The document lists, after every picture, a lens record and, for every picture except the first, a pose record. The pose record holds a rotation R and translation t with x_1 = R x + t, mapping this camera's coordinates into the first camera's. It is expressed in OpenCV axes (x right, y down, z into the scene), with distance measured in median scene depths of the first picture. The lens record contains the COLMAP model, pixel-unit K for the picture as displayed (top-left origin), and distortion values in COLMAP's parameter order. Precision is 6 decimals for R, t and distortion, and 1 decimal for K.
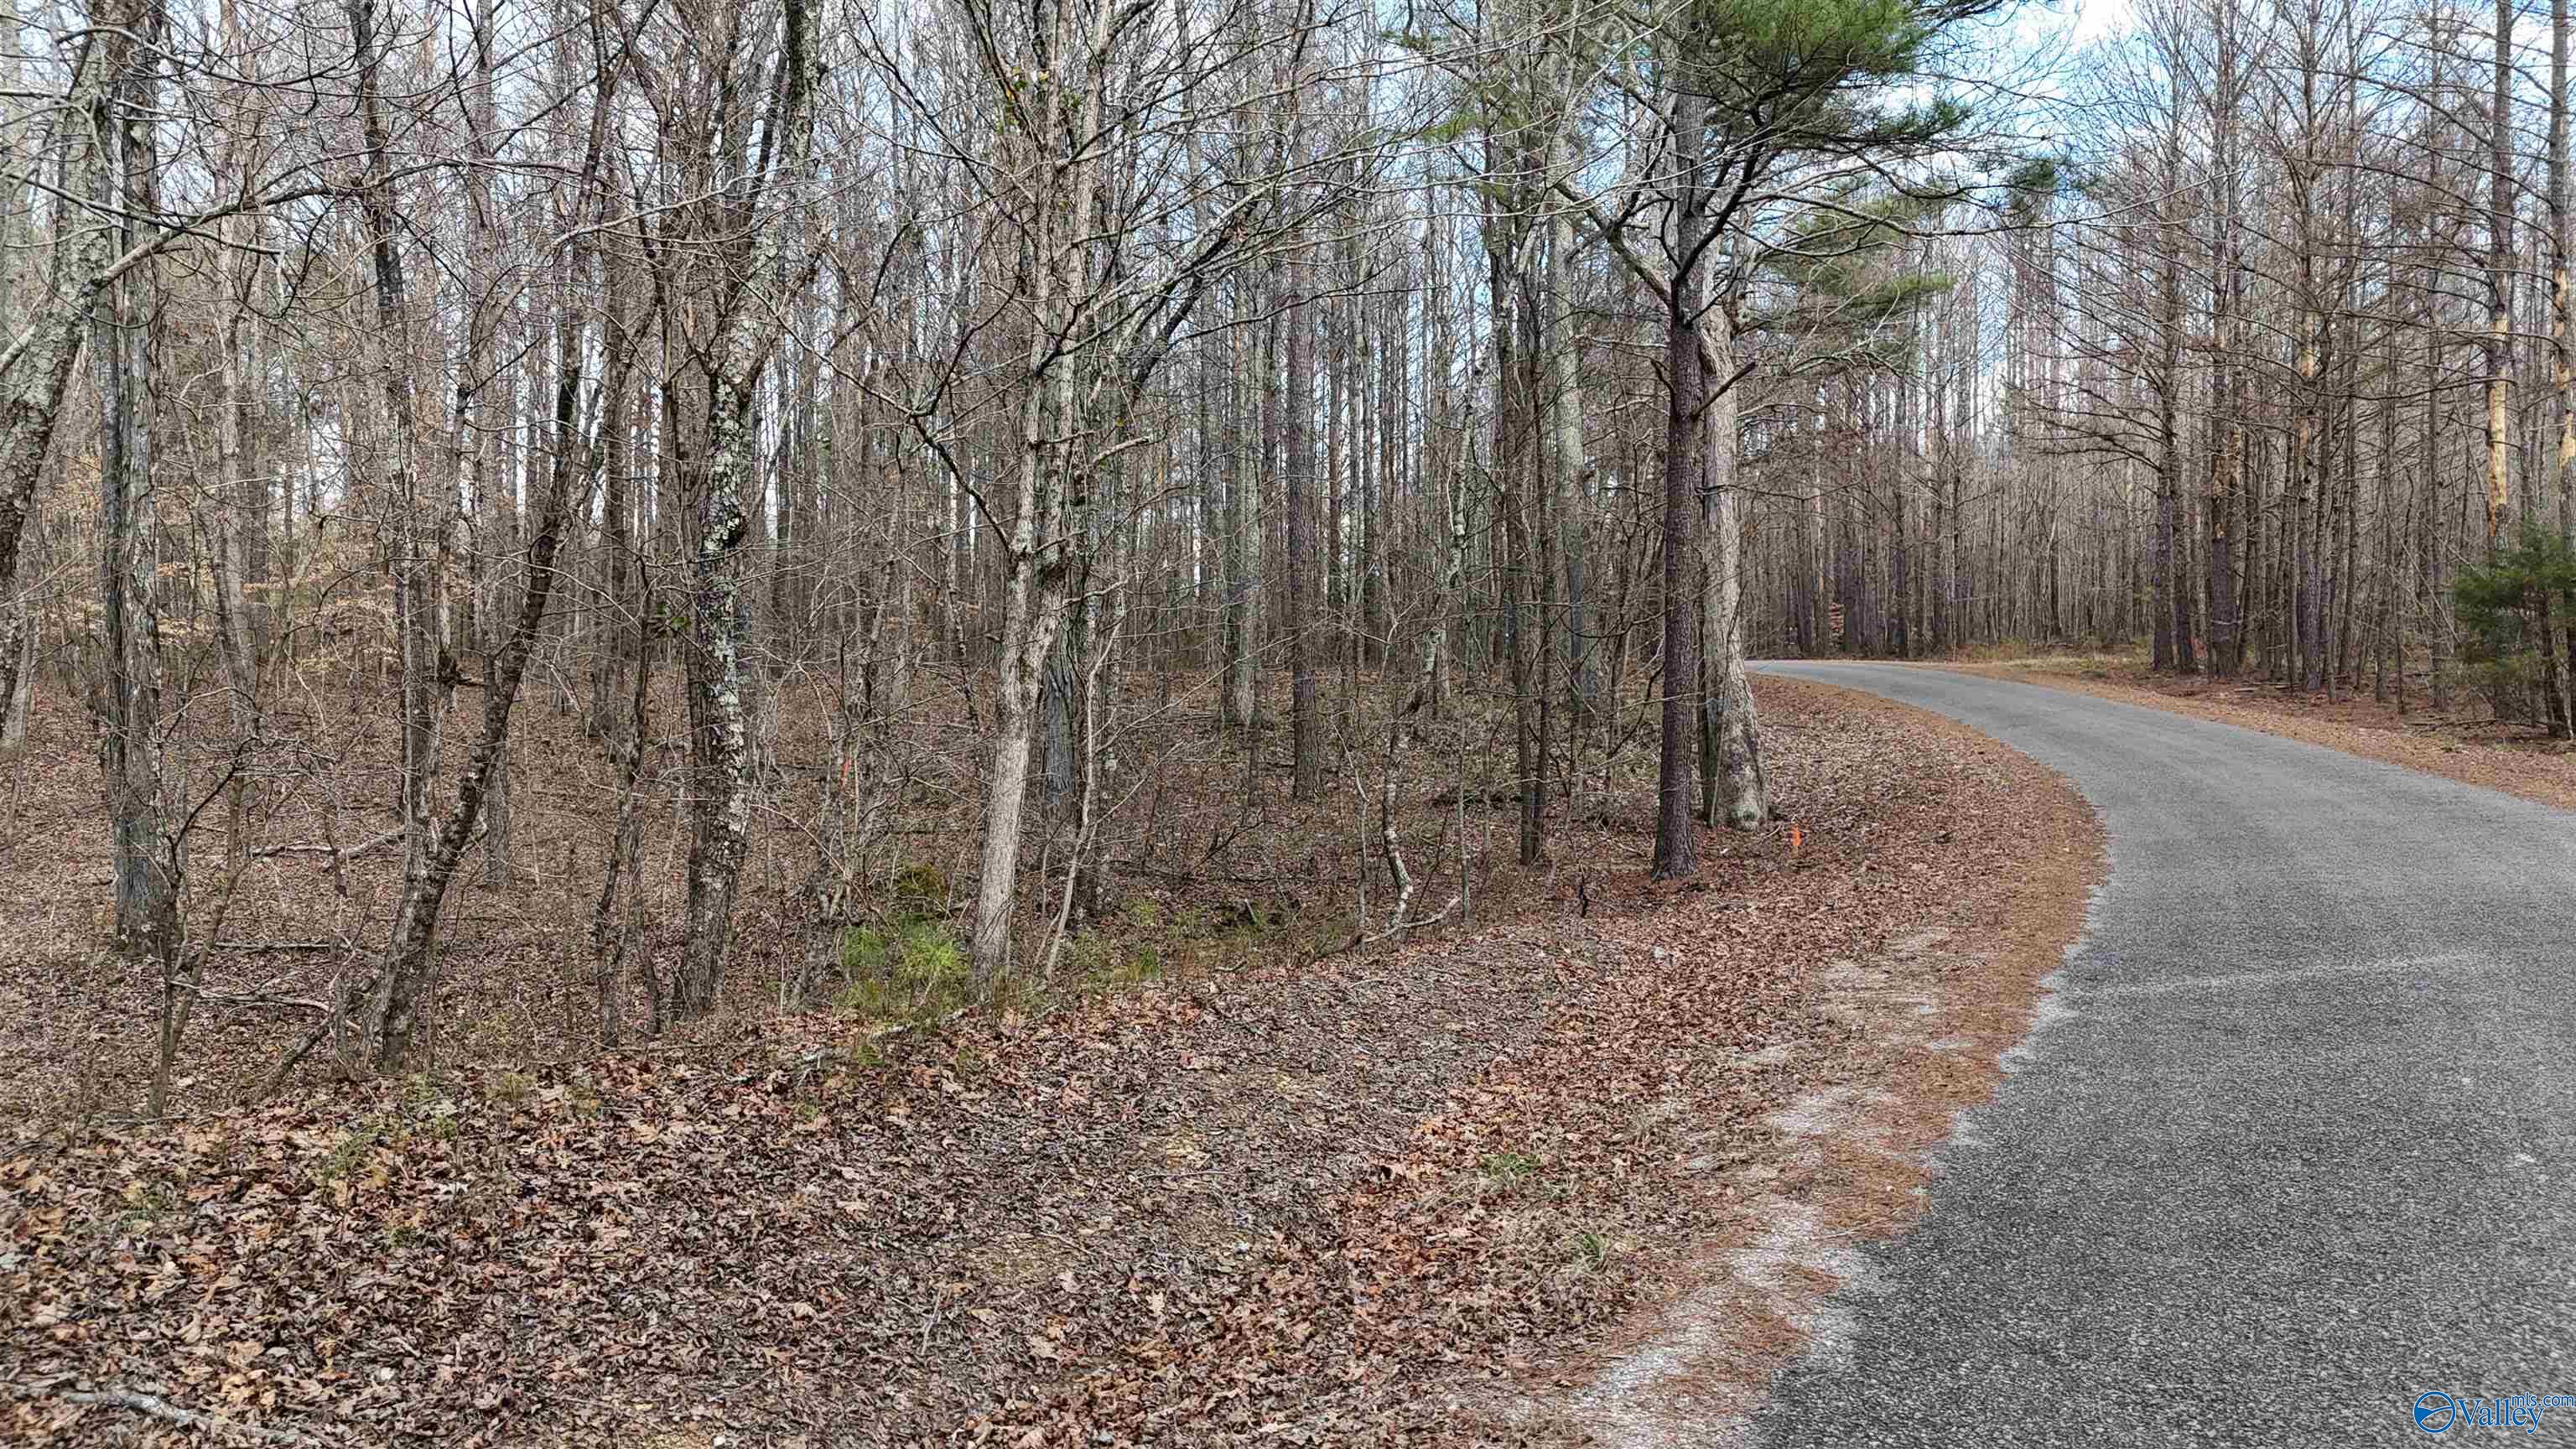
lens RADIAL K [[1905.2, 0, 1299.9], [0, 1905.2, 738.5], [0, 0, 1]] dist [0.070516, -0.064627]
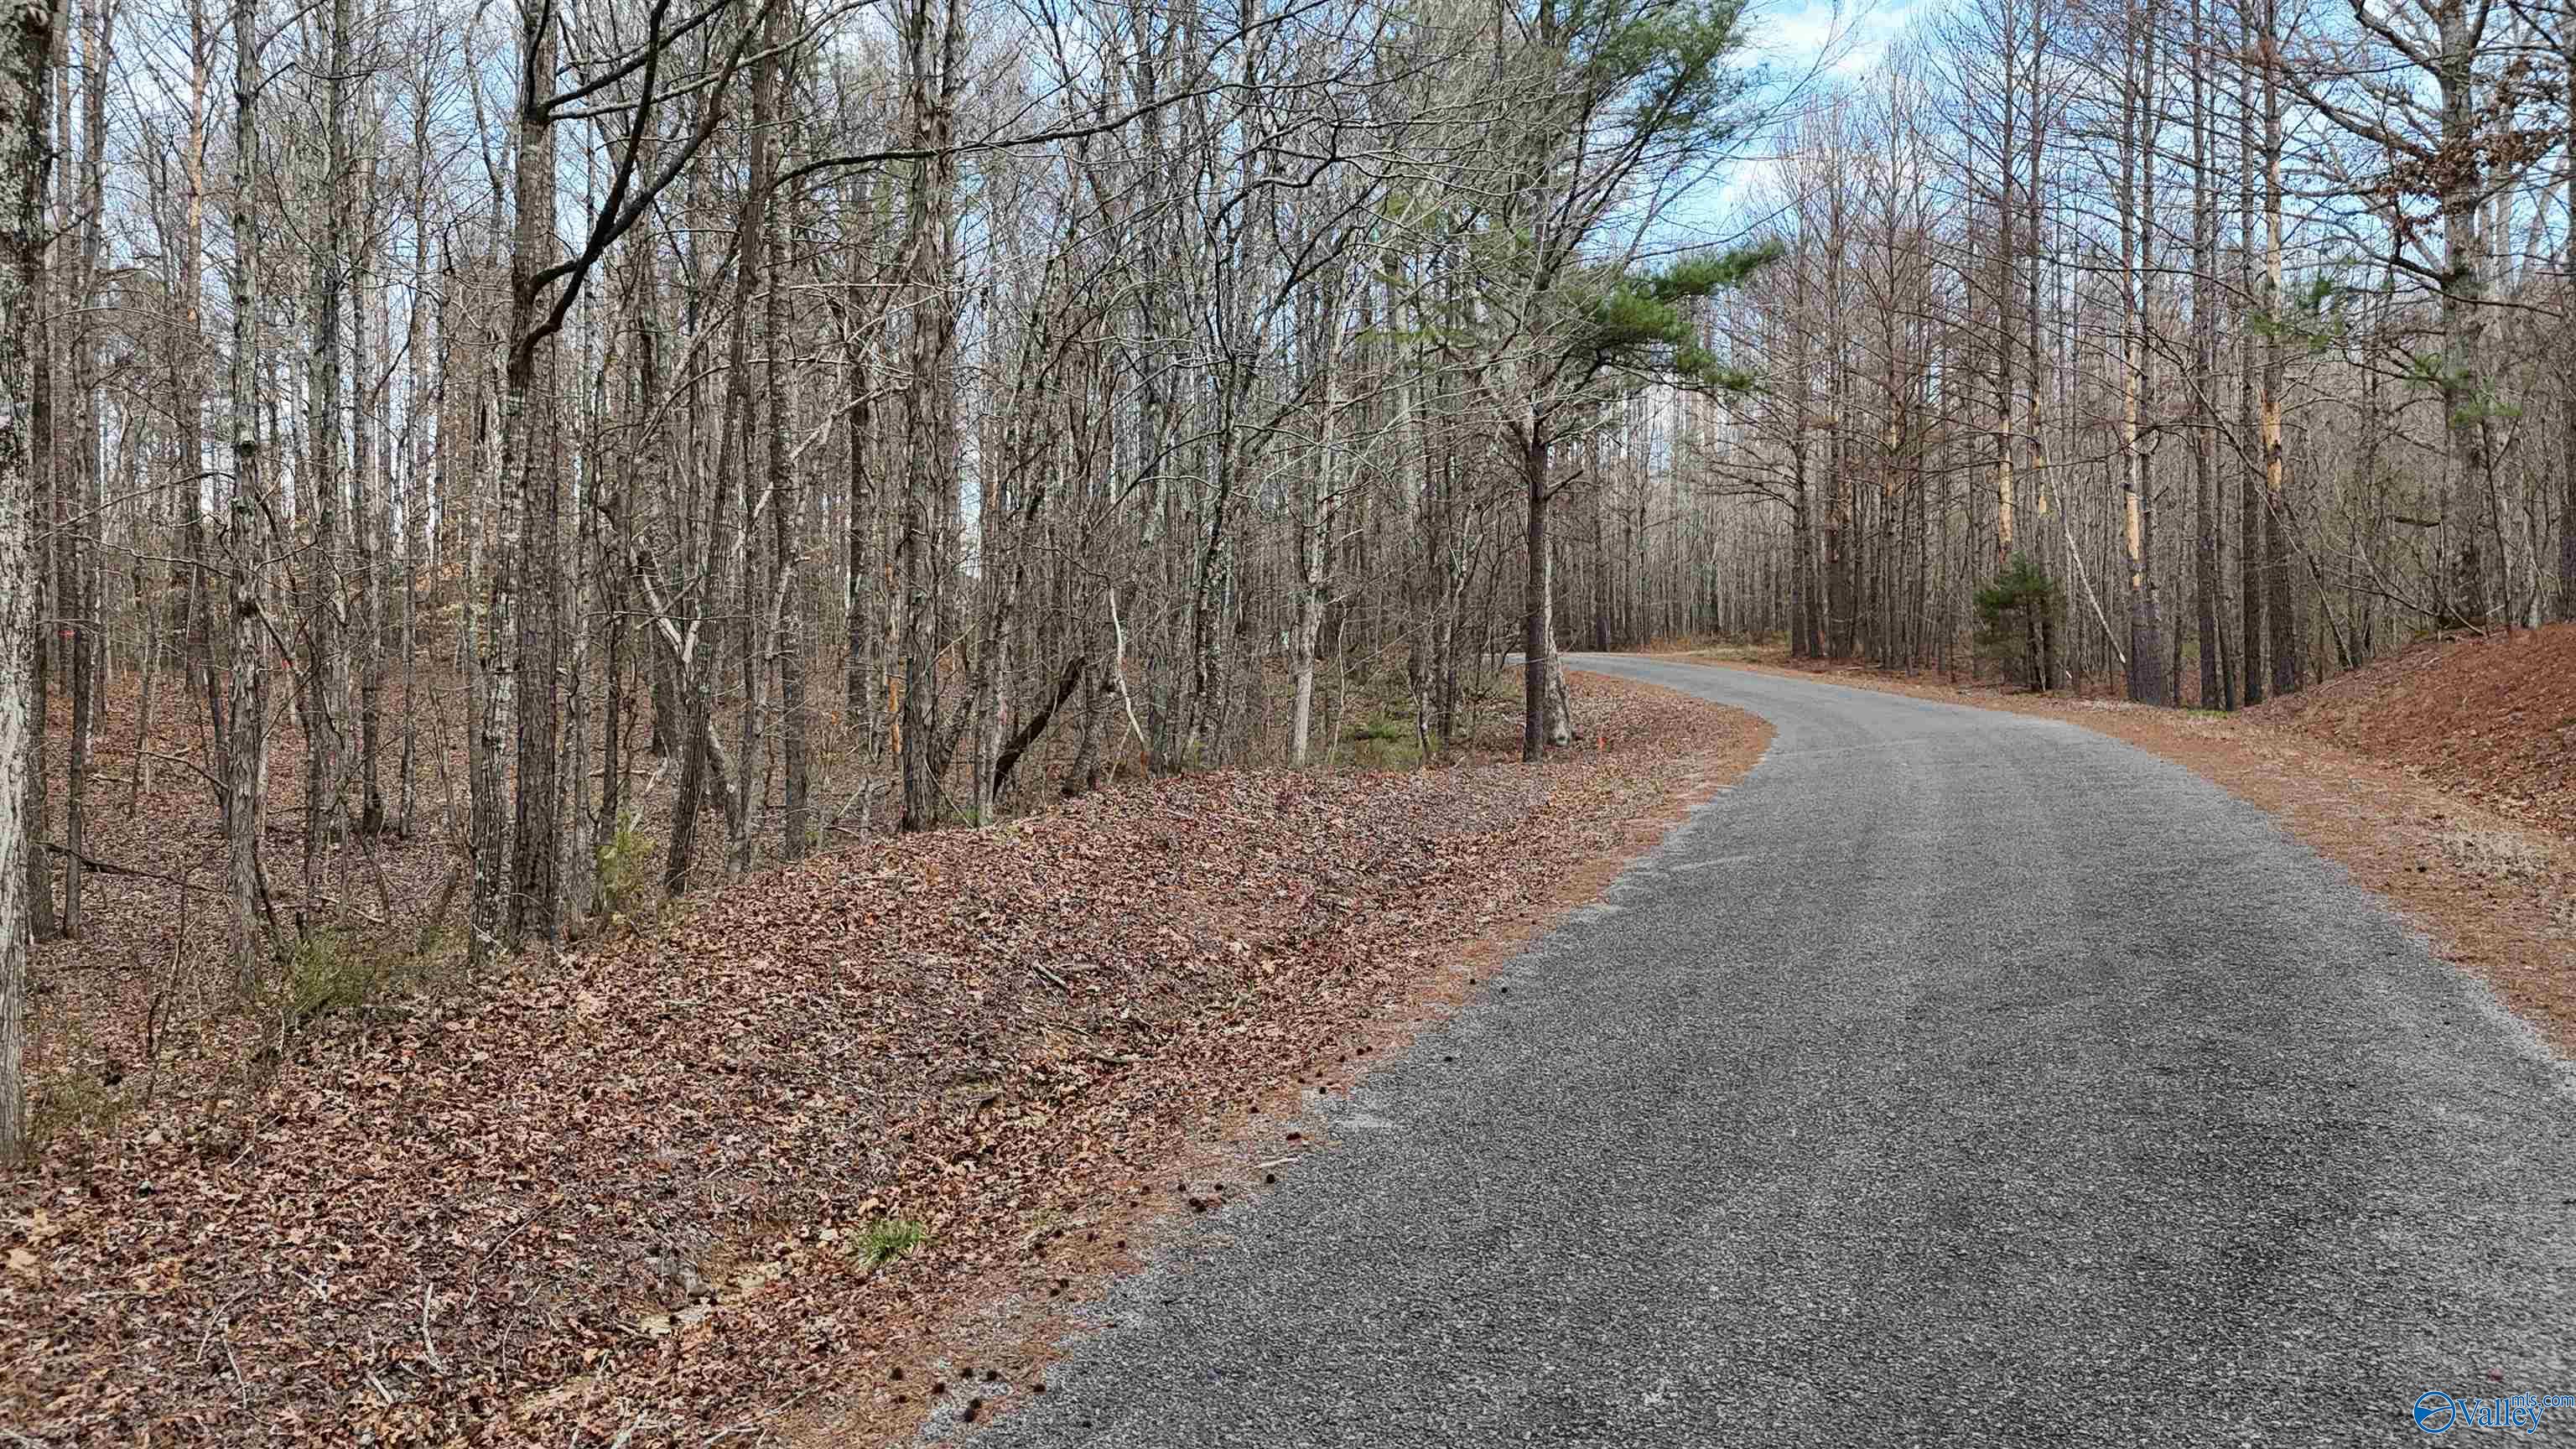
lens RADIAL K [[1905.2, 0, 1292.3], [0, 1905.2, 747.2], [0, 0, 1]] dist [0.070516, -0.064627]
pose [[0.986566, -0.011811, 0.162937, -0.056638], [0.011503, 0.999930, 0.002835, 0.009391], [-0.162959, -0.000922, 0.986632, -0.123883]]
